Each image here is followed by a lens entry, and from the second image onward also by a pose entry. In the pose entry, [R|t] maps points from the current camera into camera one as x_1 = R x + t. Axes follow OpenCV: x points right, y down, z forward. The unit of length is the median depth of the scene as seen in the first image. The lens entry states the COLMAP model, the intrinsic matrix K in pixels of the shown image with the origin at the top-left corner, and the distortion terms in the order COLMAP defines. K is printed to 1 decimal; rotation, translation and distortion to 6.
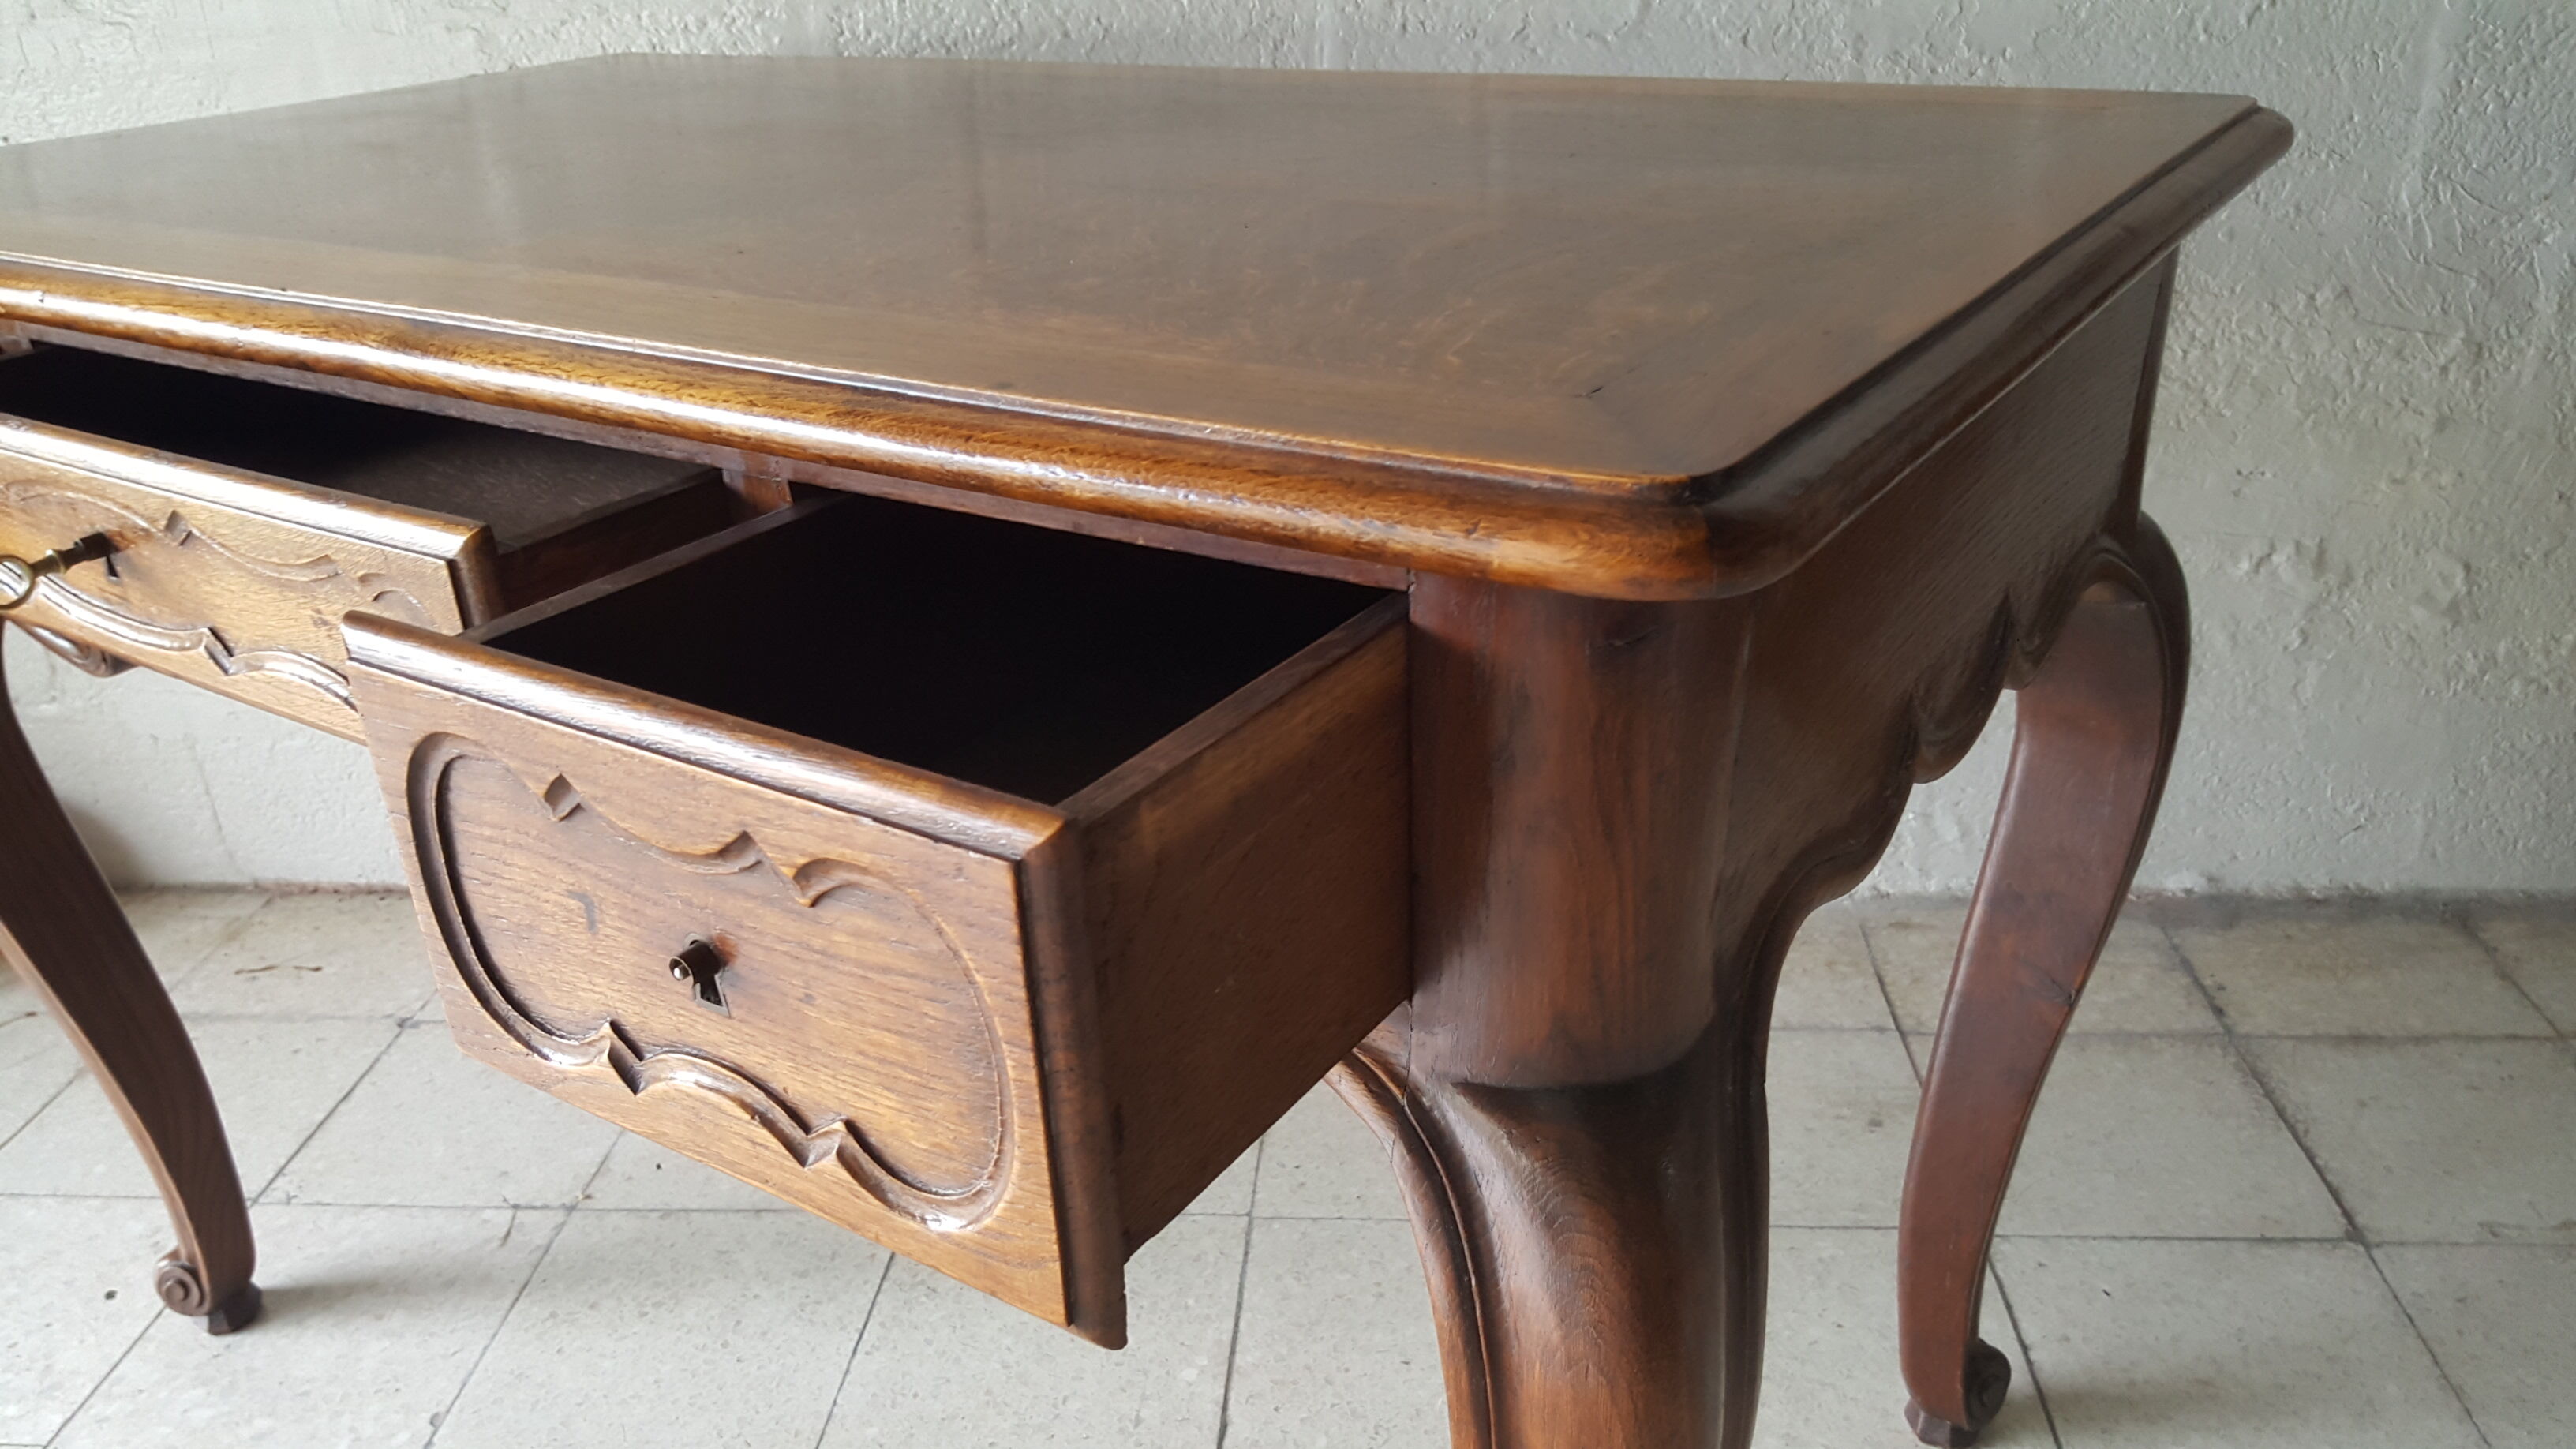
lens RADIAL K [[1939.9, 0, 1295.3], [0, 1939.9, 797.0], [0, 0, 1]] dist [0.082589, -0.148510]
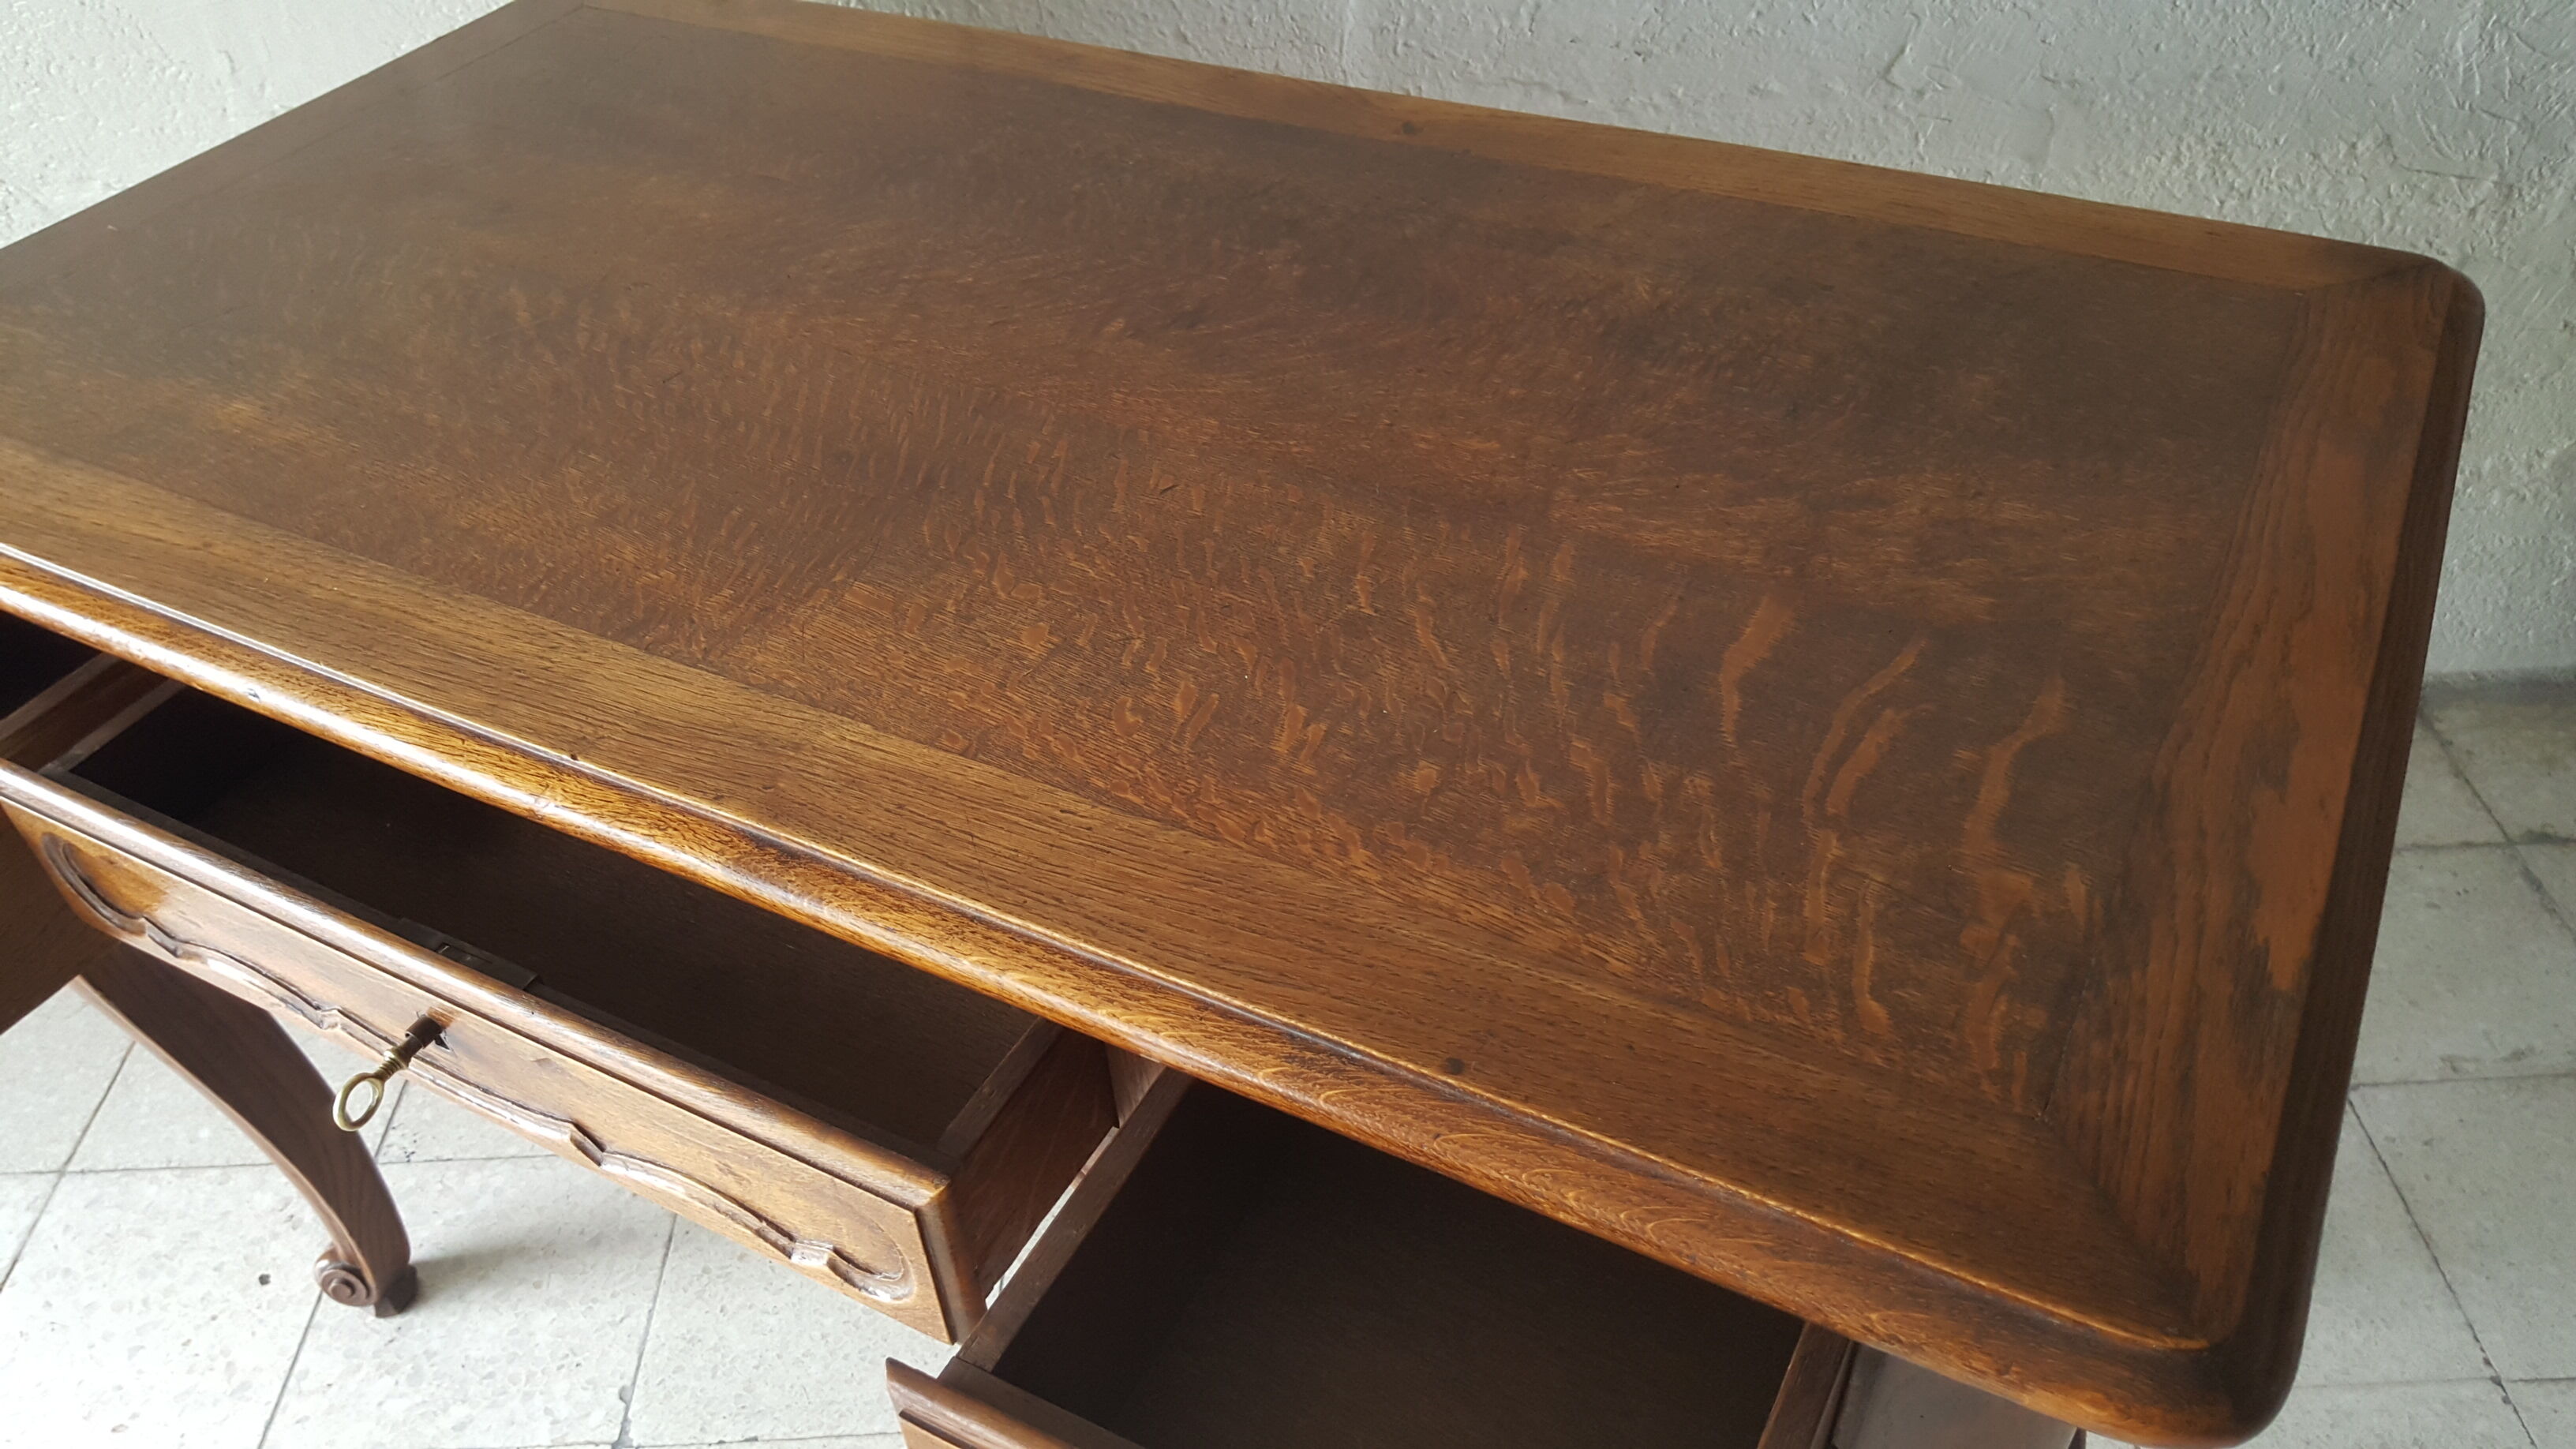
lens RADIAL K [[1956.2, 0, 1275.6], [0, 1956.2, 800.9], [0, 0, 1]] dist [0.007869, -0.029287]
pose [[0.995870, -0.066046, 0.062301, -0.104503], [0.047952, 0.965277, 0.256790, -0.215560], [-0.077097, -0.252742, 0.964457, 0.011472]]
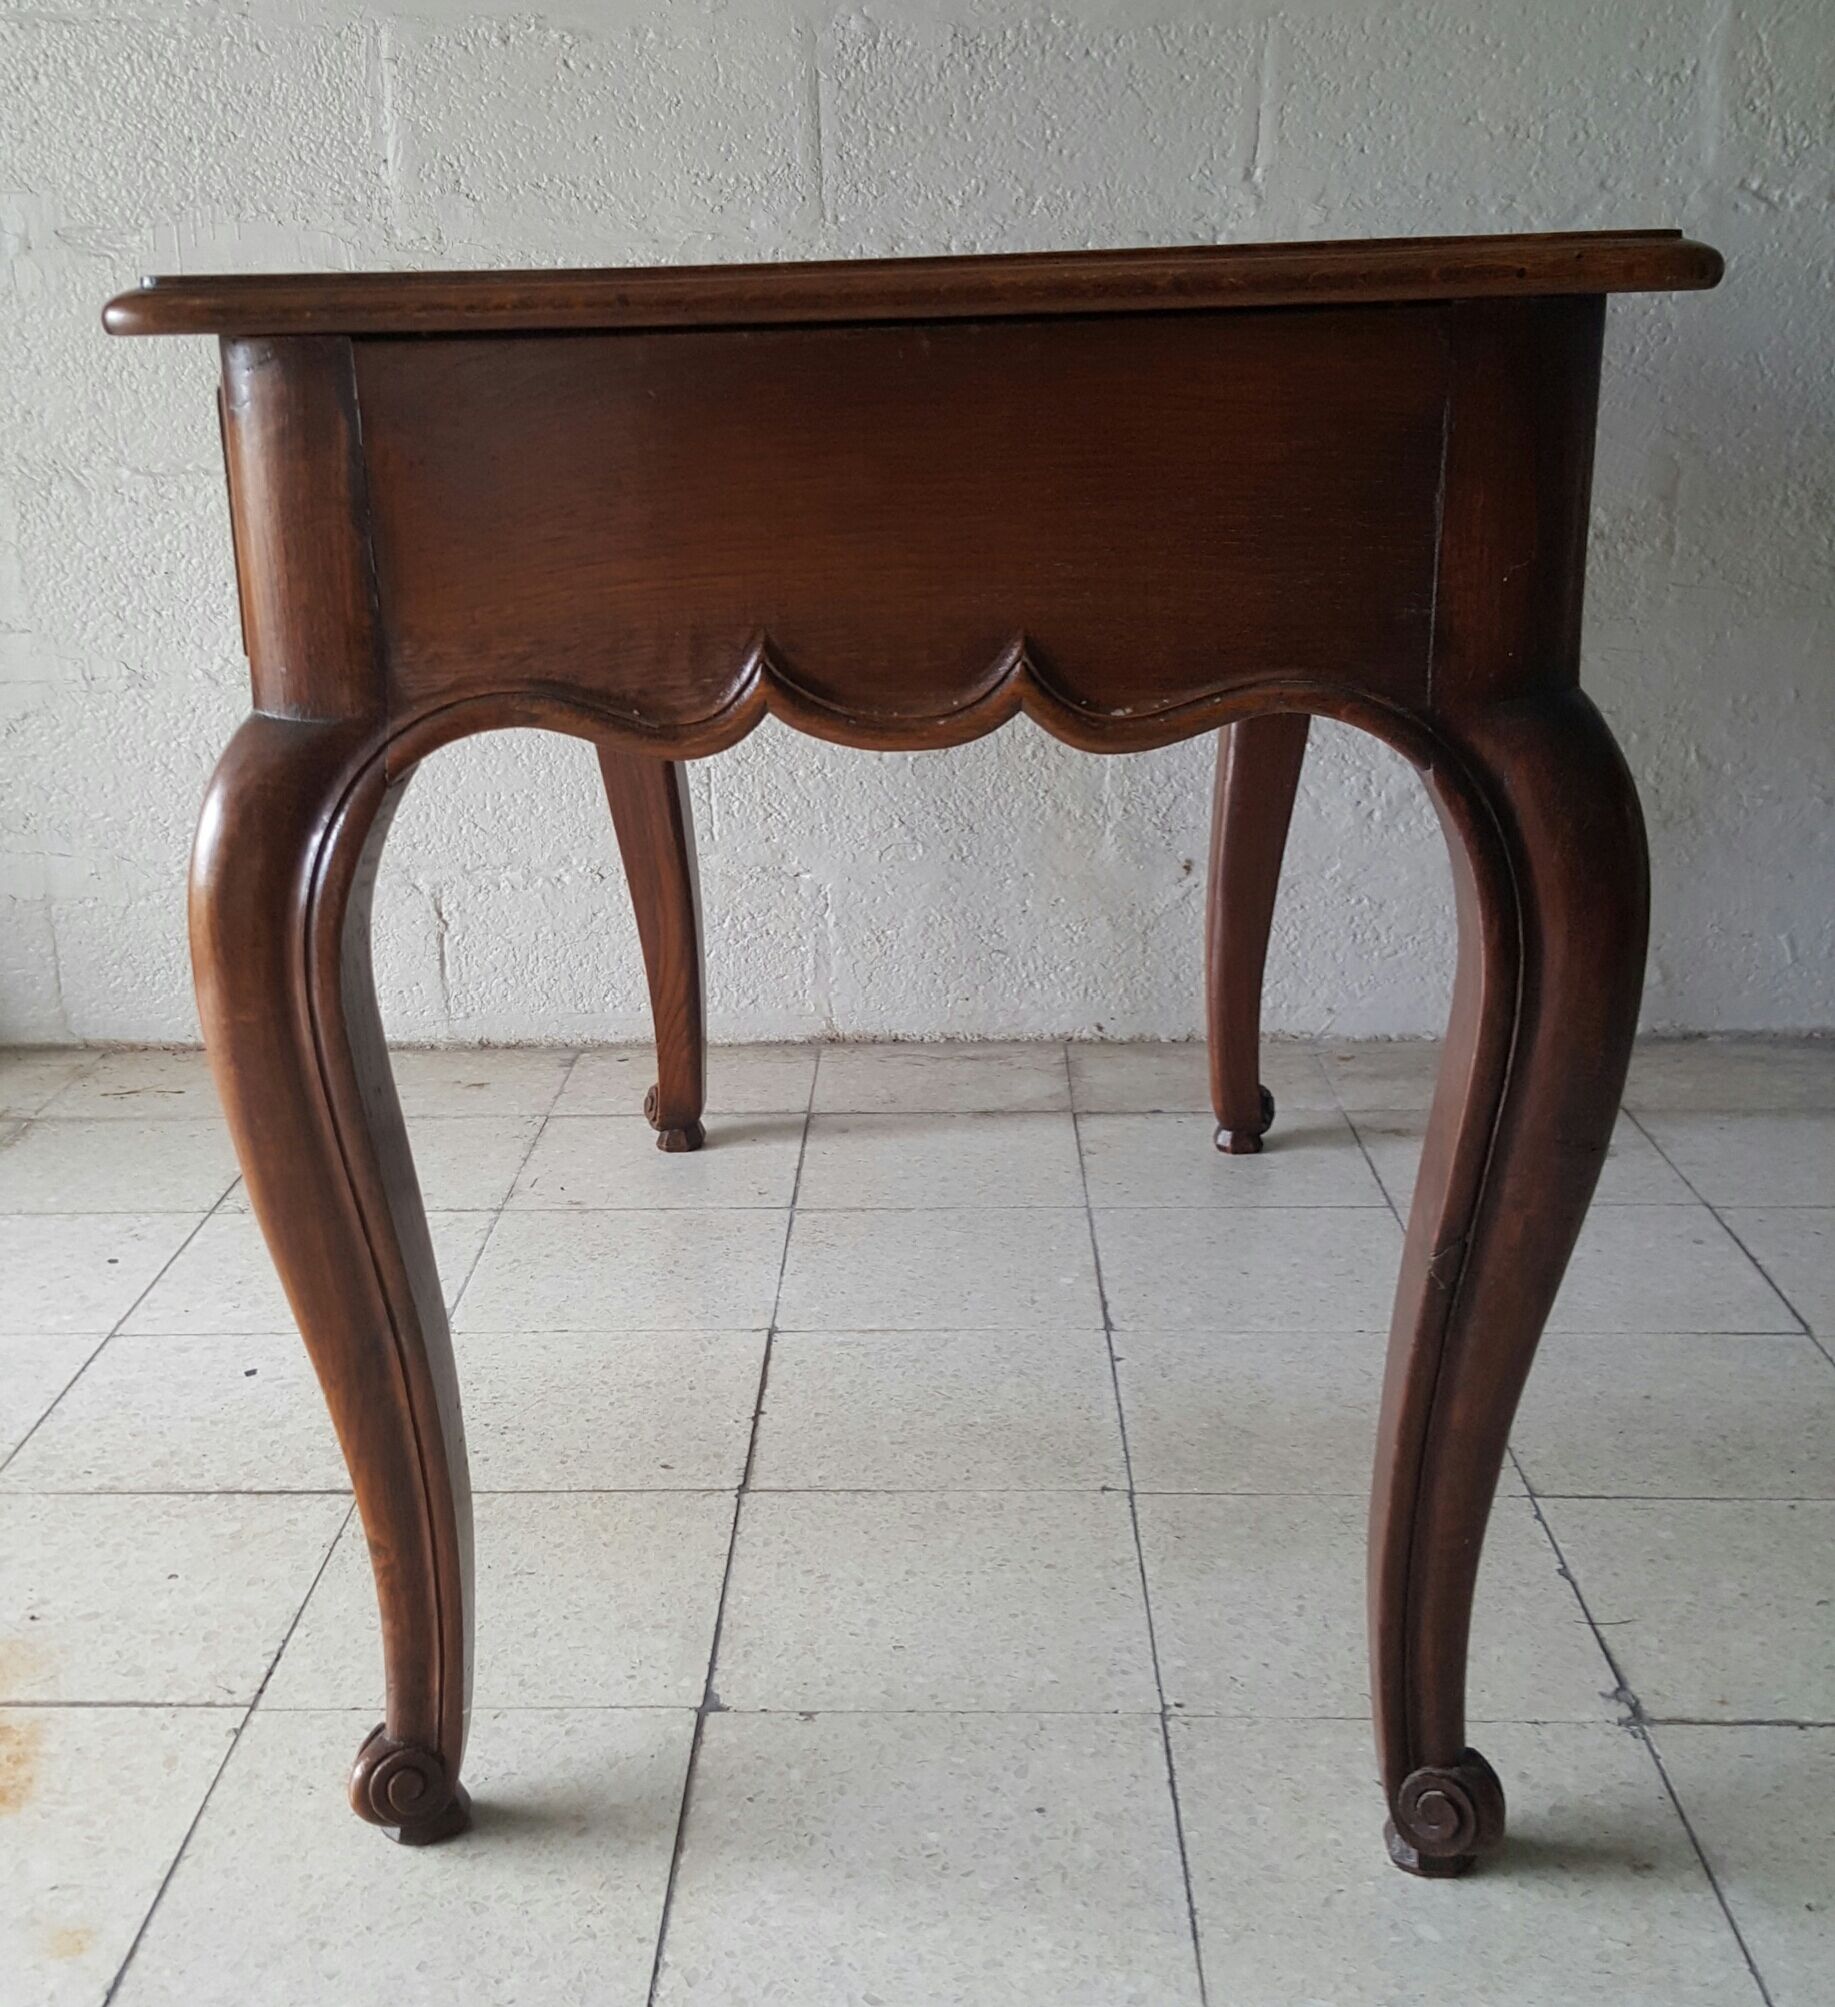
lens RADIAL K [[2408.8, 0, 849.8], [0, 2408.8, 997.2], [0, 0, 1]] dist [0.174375, -0.354246]
pose [[0.999372, 0.009498, 0.034145, -0.202215], [-0.003223, 0.983785, -0.179321, 0.328277], [-0.035295, 0.179099, 0.983198, -0.422829]]
